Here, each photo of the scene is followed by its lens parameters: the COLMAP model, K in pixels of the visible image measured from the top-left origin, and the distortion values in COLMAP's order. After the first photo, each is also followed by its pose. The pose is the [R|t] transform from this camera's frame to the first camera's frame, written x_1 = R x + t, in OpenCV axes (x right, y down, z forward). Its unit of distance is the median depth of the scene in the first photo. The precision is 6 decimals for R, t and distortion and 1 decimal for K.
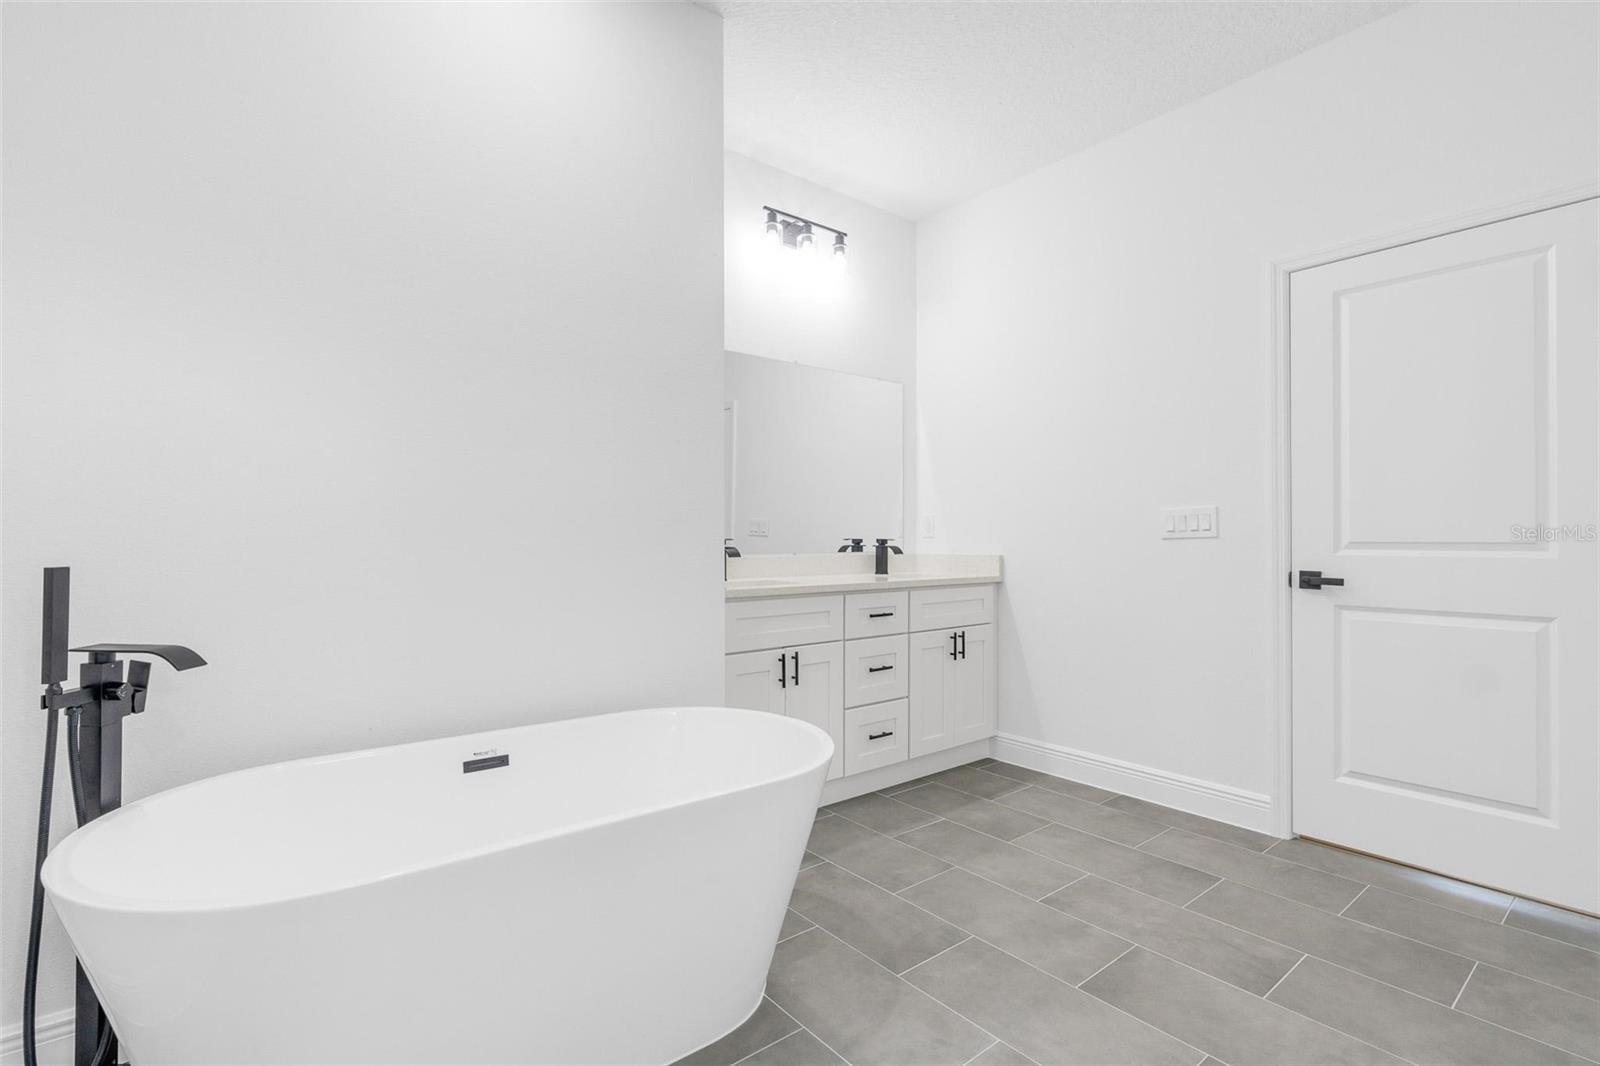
lens RADIAL K [[741.8, 0, 796.4], [0, 741.8, 532.9], [0, 0, 1]] dist [-0.005201, 0.000914]
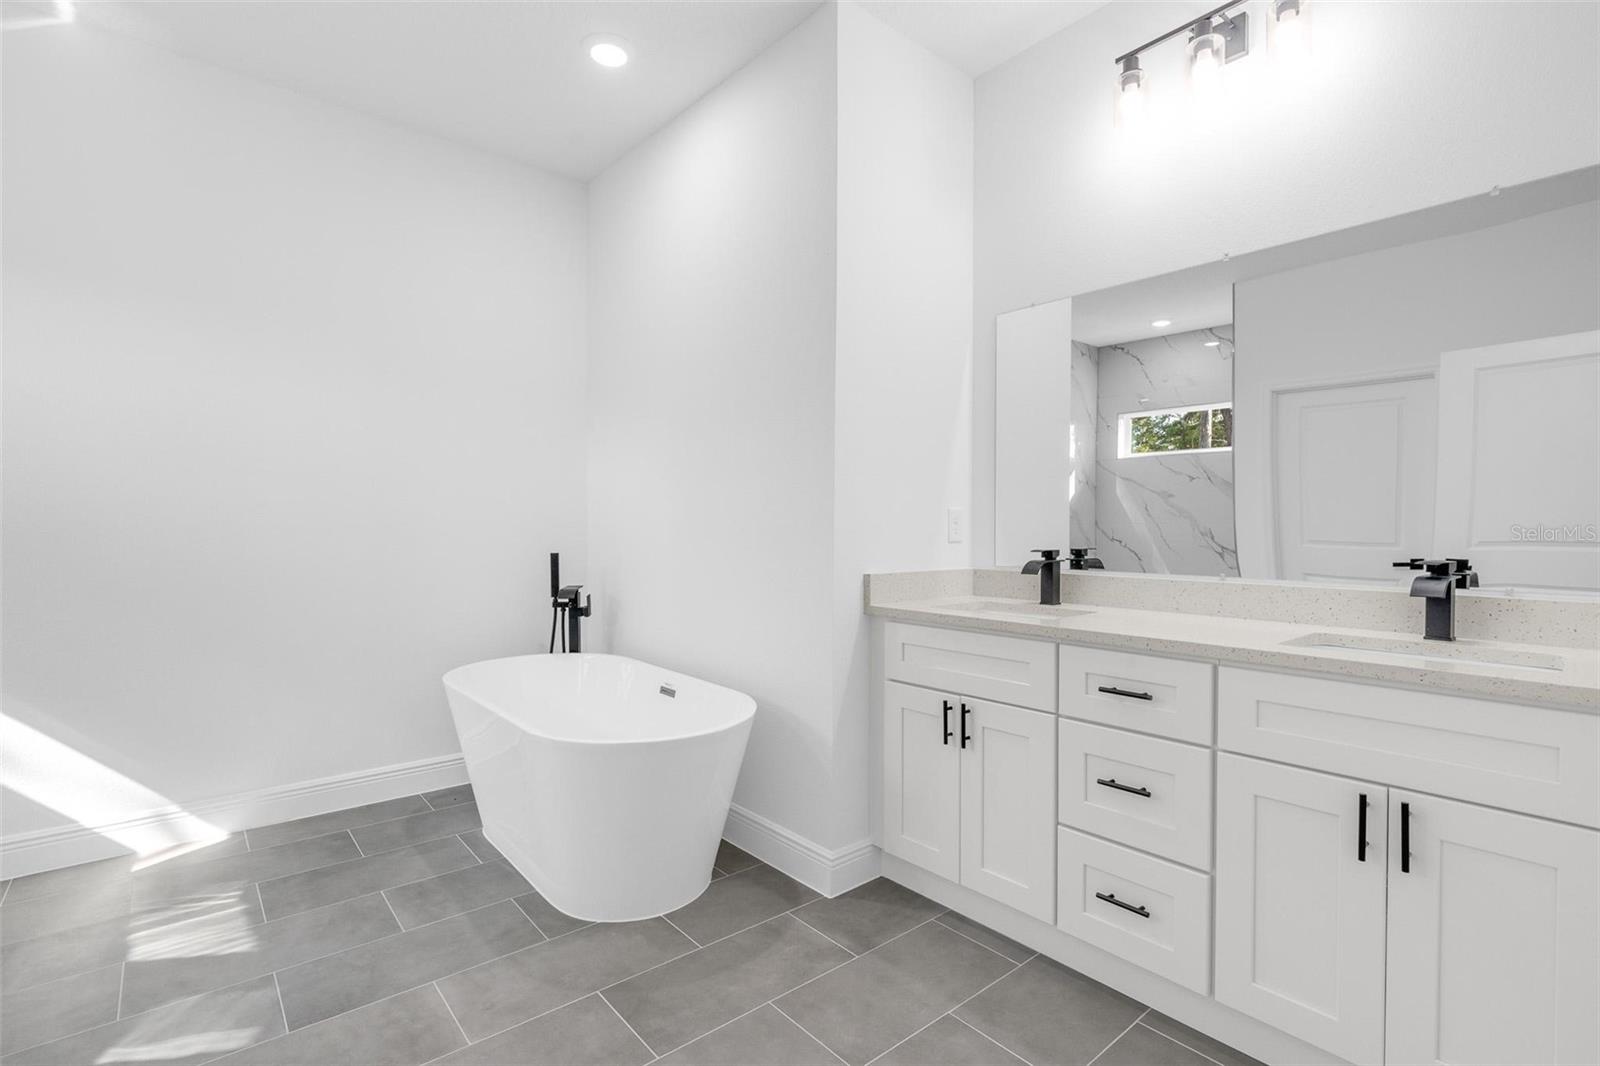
lens RADIAL K [[757.5, 0, 795.4], [0, 757.5, 536.2], [0, 0, 1]] dist [-0.006372, 0.000168]
pose [[0.015605, 0.010207, -0.999826, 0.759709], [0.002868, 0.999943, 0.010253, -0.015830], [0.999874, -0.003028, 0.015574, 0.826111]]
